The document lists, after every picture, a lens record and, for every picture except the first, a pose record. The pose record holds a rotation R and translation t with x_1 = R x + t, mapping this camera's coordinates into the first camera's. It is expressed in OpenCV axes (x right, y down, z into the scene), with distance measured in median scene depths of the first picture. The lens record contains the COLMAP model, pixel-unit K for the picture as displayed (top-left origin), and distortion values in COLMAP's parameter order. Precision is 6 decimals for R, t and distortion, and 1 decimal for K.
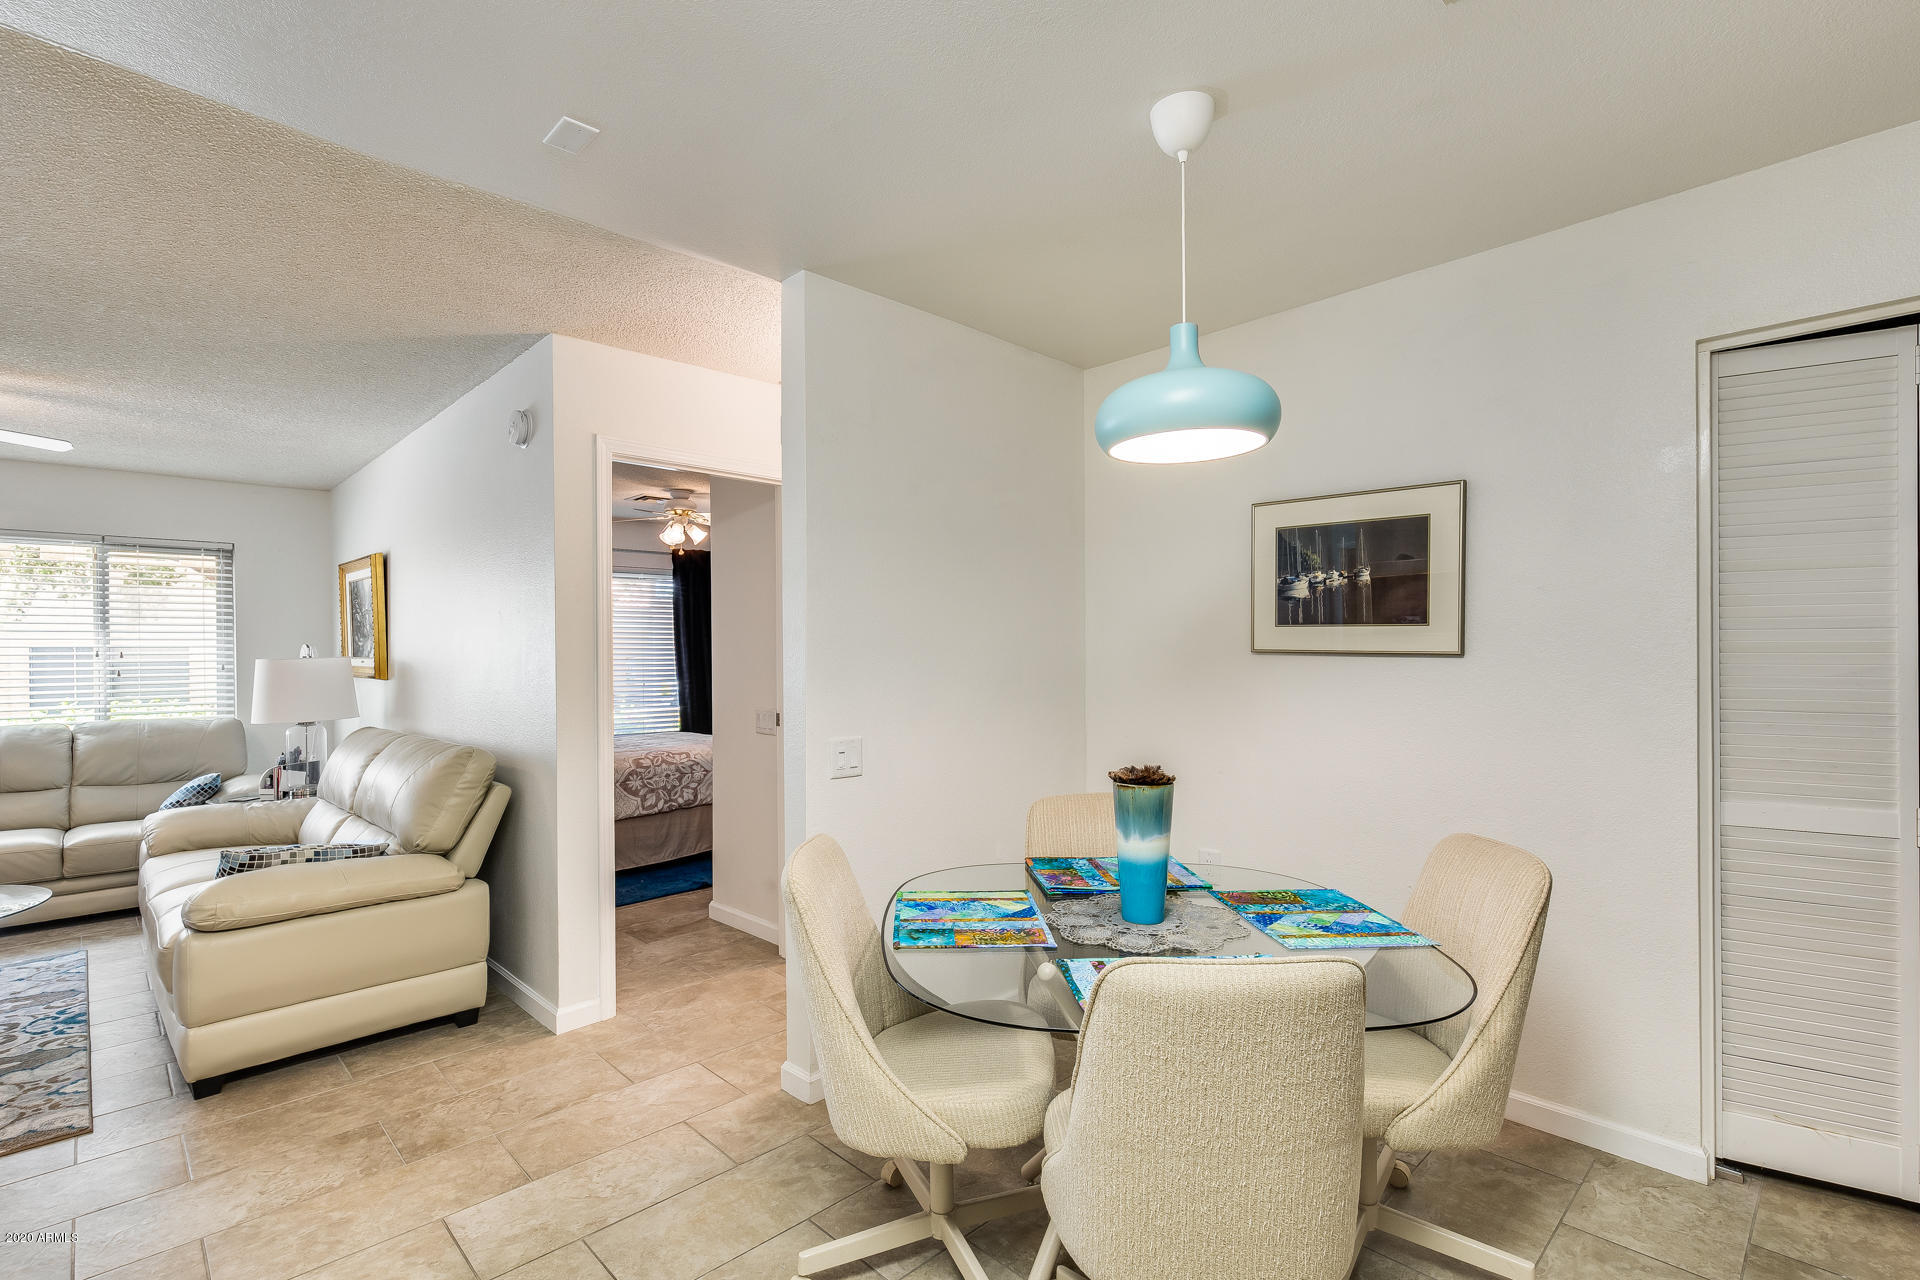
lens RADIAL K [[882.2, 0, 956.8], [0, 882.2, 651.4], [0, 0, 1]] dist [-0.000357, 0.000201]
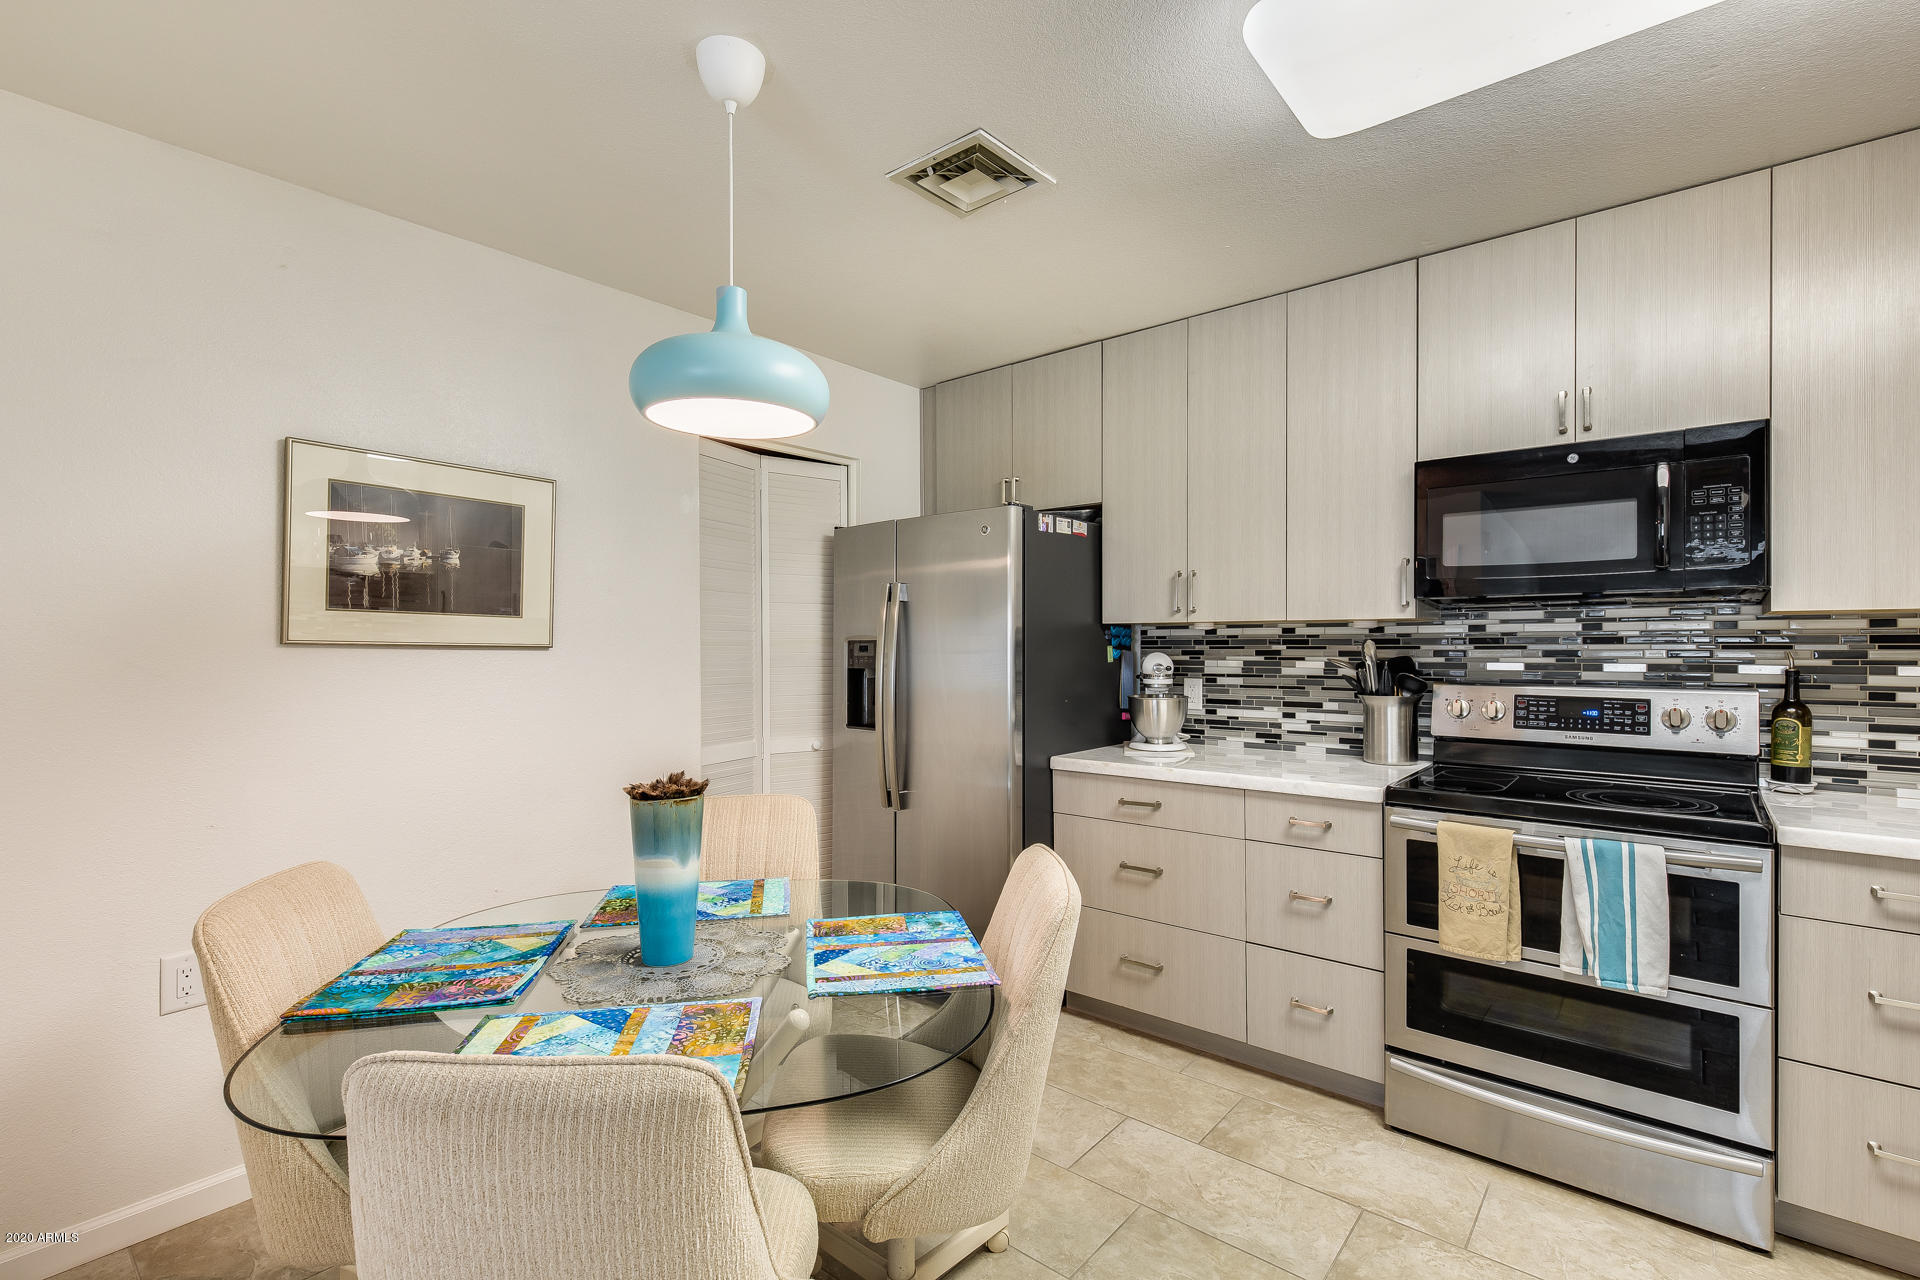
lens RADIAL K [[882.2, 0, 956.8], [0, 882.2, 651.4], [0, 0, 1]] dist [-0.000357, 0.000201]
pose [[-0.120660, -0.001222, 0.992693, -0.513339], [0.000966, 0.999999, 0.001348, 0.007473], [-0.992693, 0.001122, -0.120659, 0.647903]]
